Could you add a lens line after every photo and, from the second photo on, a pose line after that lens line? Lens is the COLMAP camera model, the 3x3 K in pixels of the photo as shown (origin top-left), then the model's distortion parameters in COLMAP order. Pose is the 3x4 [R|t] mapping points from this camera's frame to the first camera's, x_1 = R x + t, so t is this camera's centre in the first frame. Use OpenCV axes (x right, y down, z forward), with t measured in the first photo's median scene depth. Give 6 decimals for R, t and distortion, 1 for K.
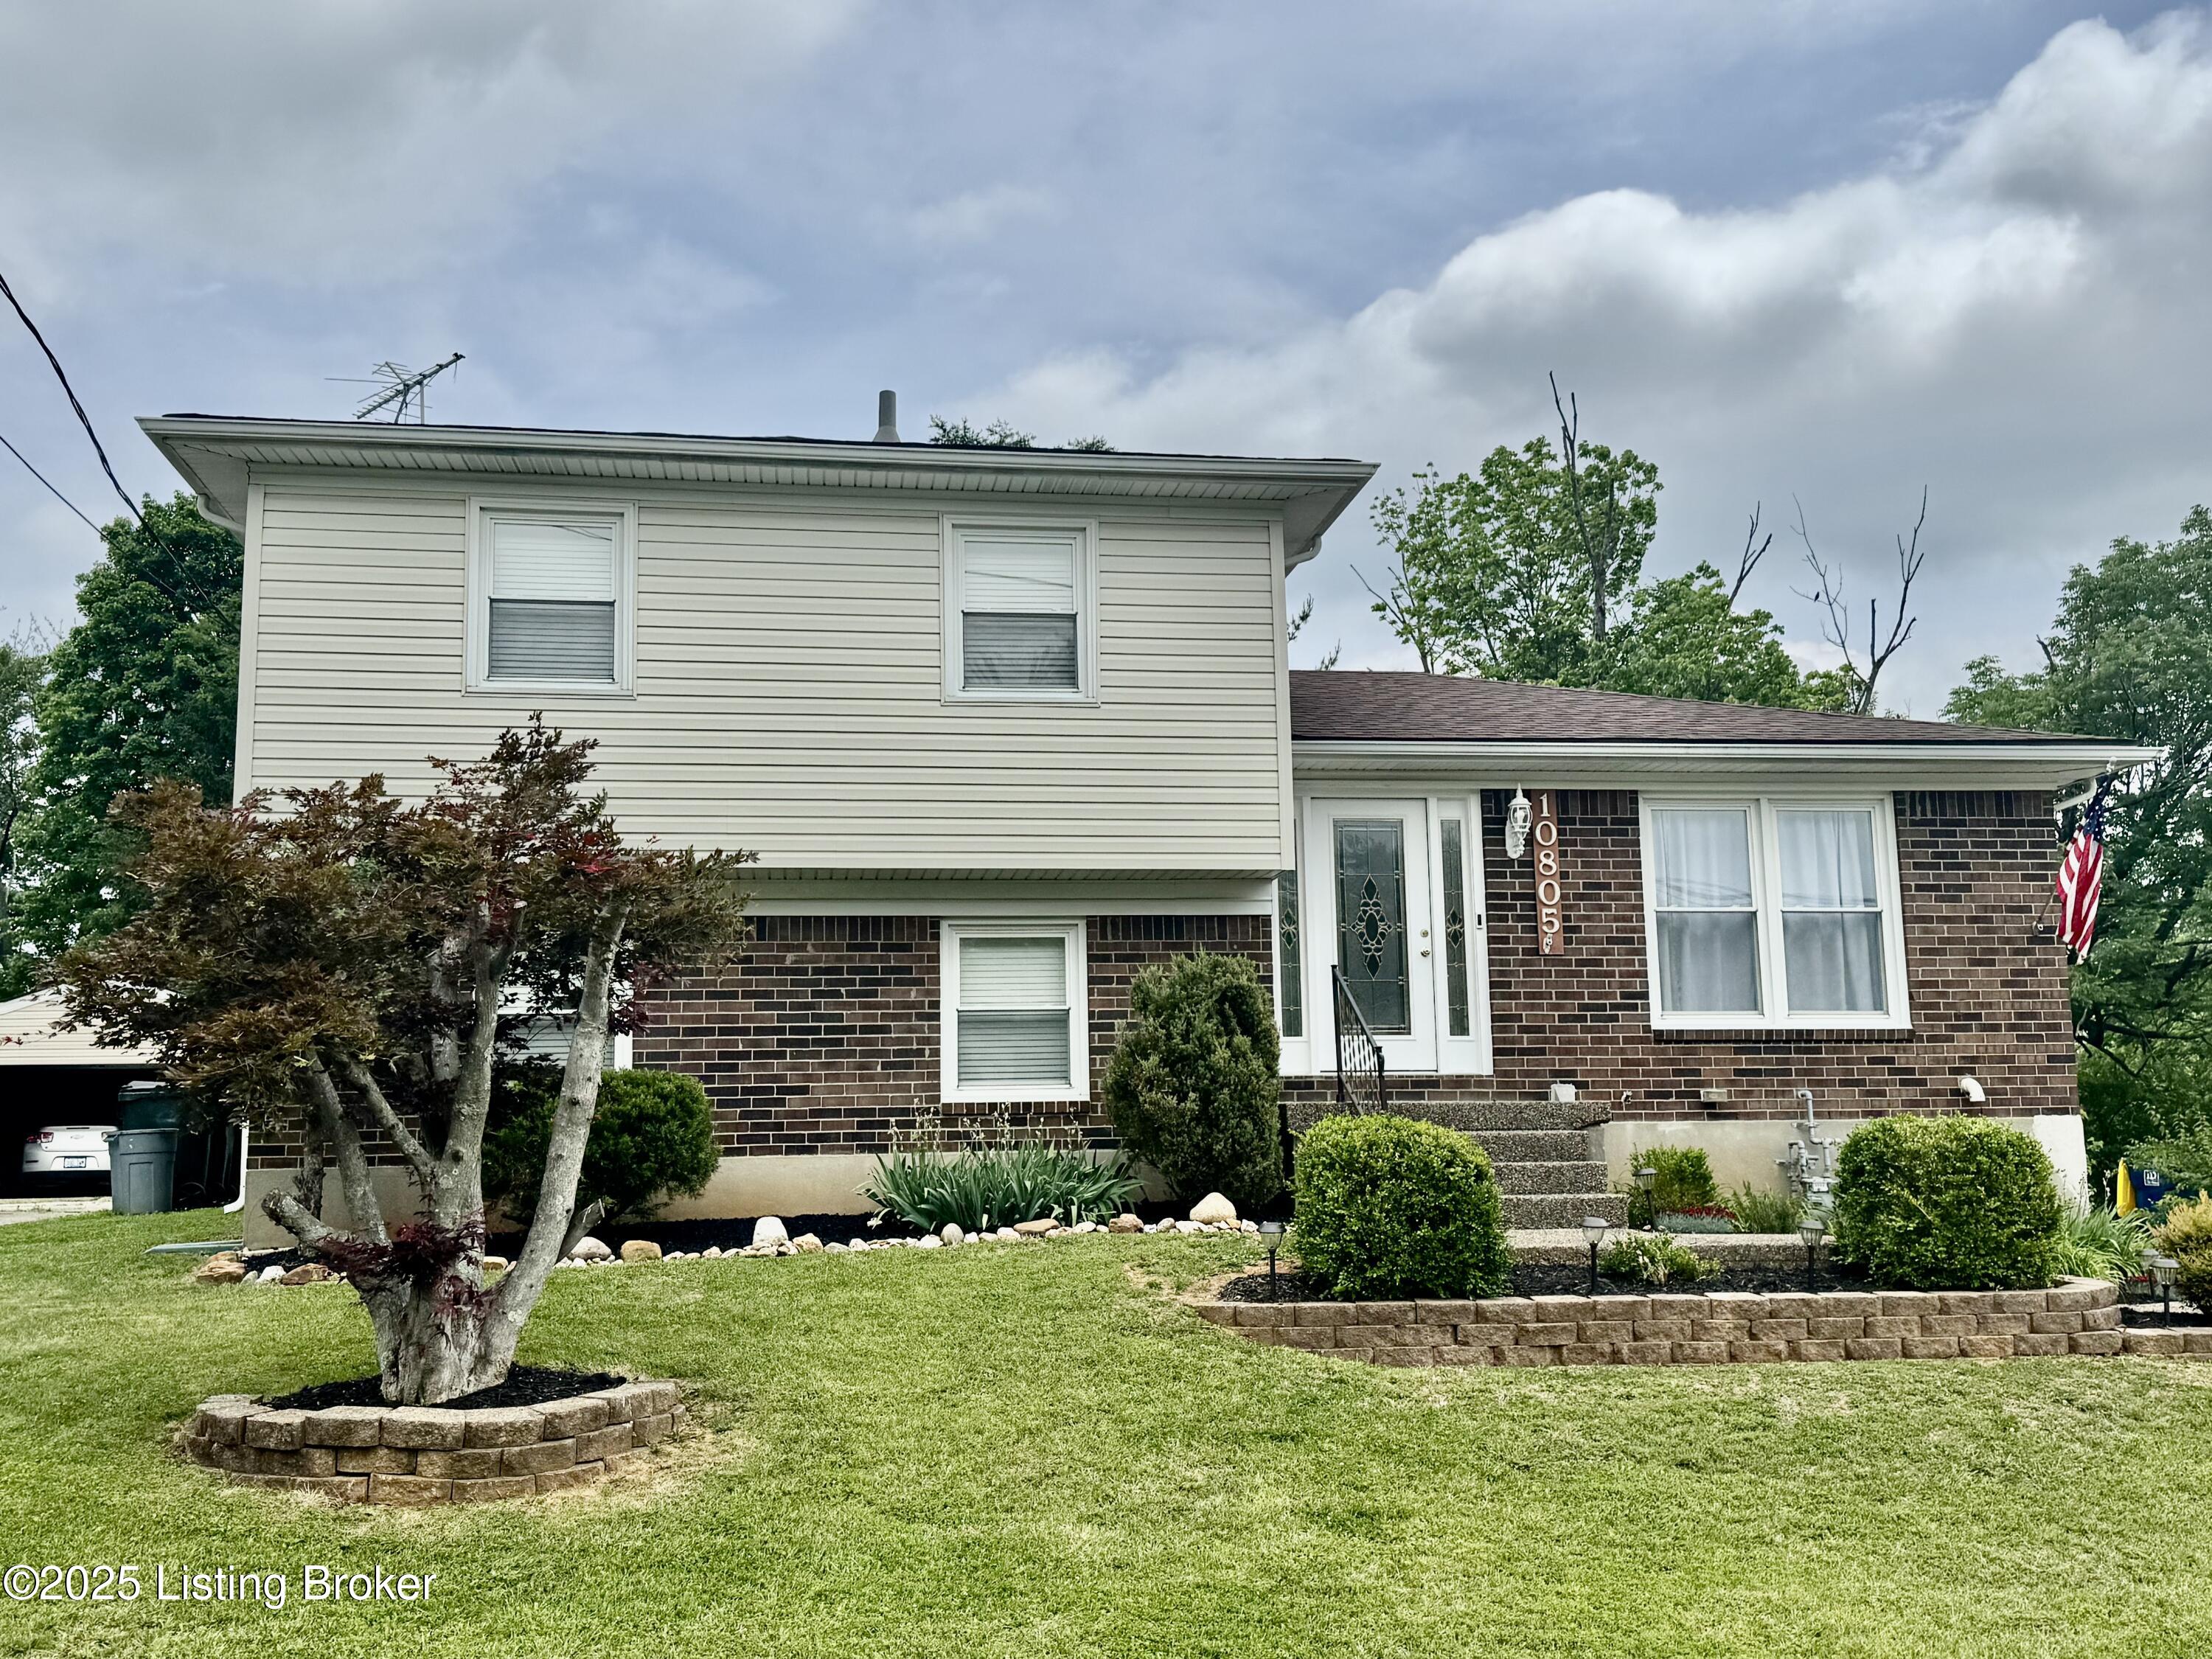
lens RADIAL K [[2209.6, 0, 1103.6], [0, 2209.6, 828.6], [0, 0, 1]] dist [0.030591, 0.000000]
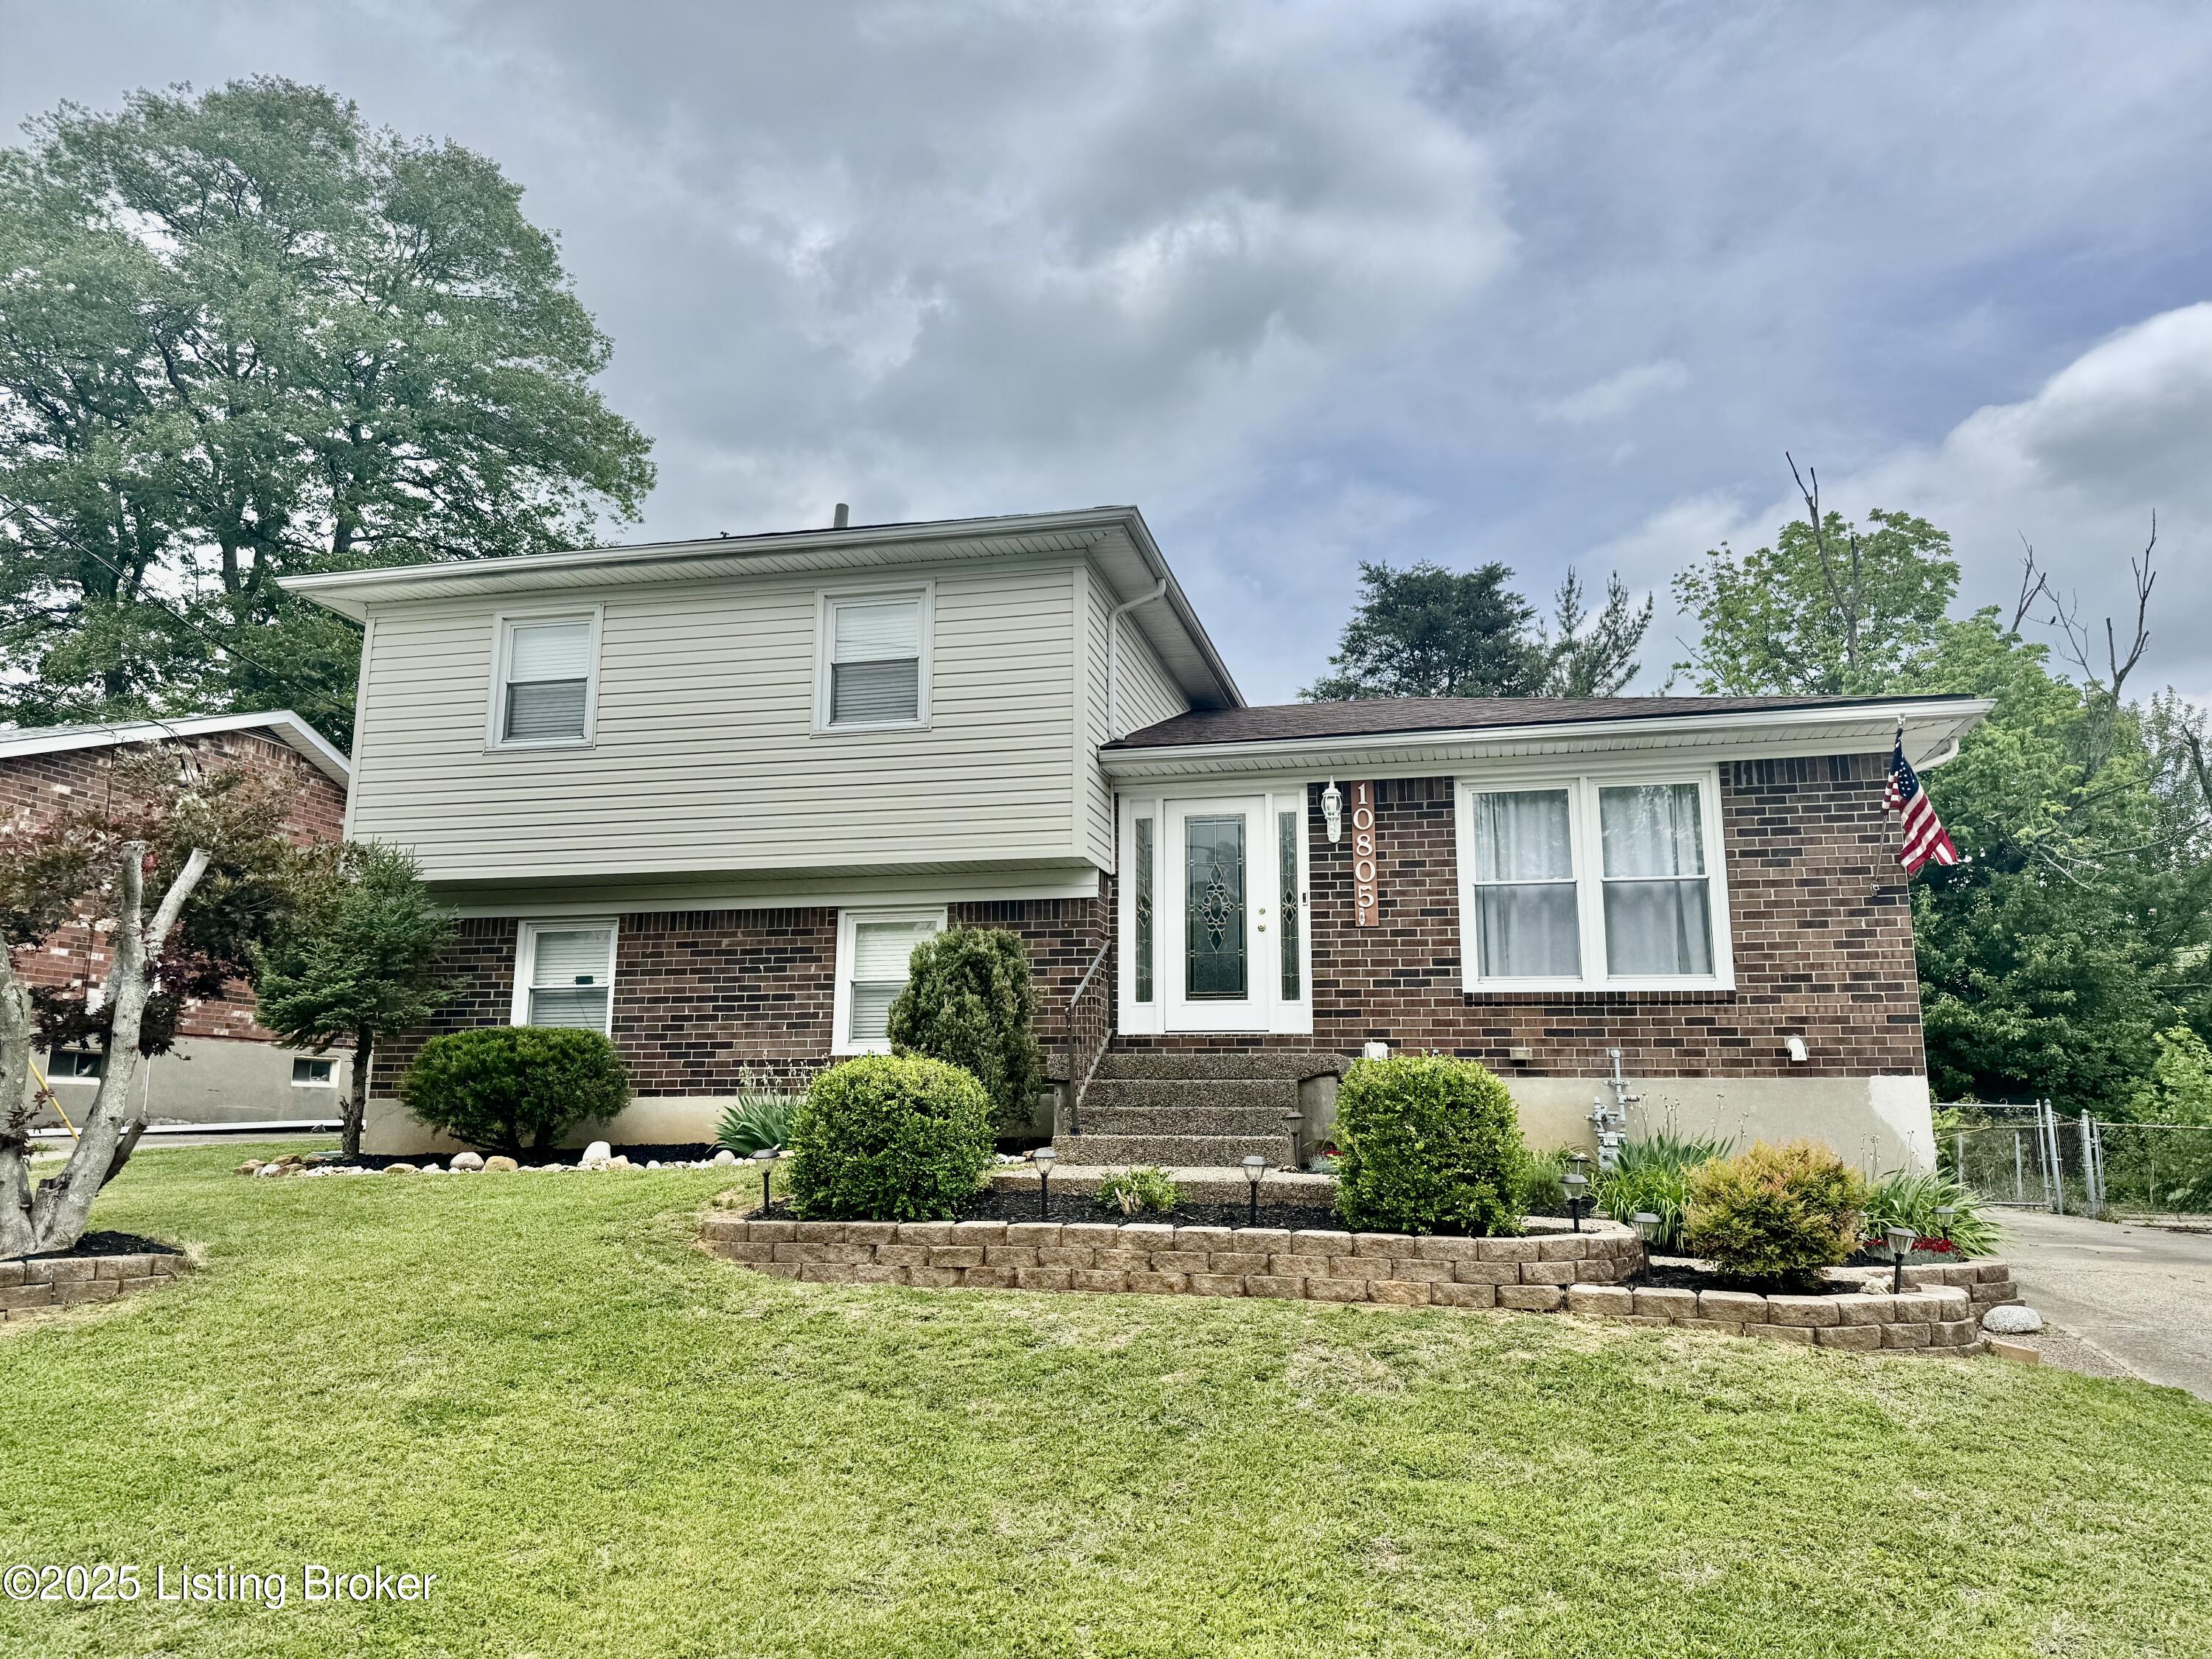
lens RADIAL K [[1567.5, 0, 1107.5], [0, 1567.5, 827.5], [0, 0, 1]] dist [0.064302, -0.005517]
pose [[0.928668, -0.051373, -0.367336, 0.377274], [0.035734, 0.998147, -0.049254, 0.041694], [0.369186, 0.032615, 0.928783, 0.212985]]
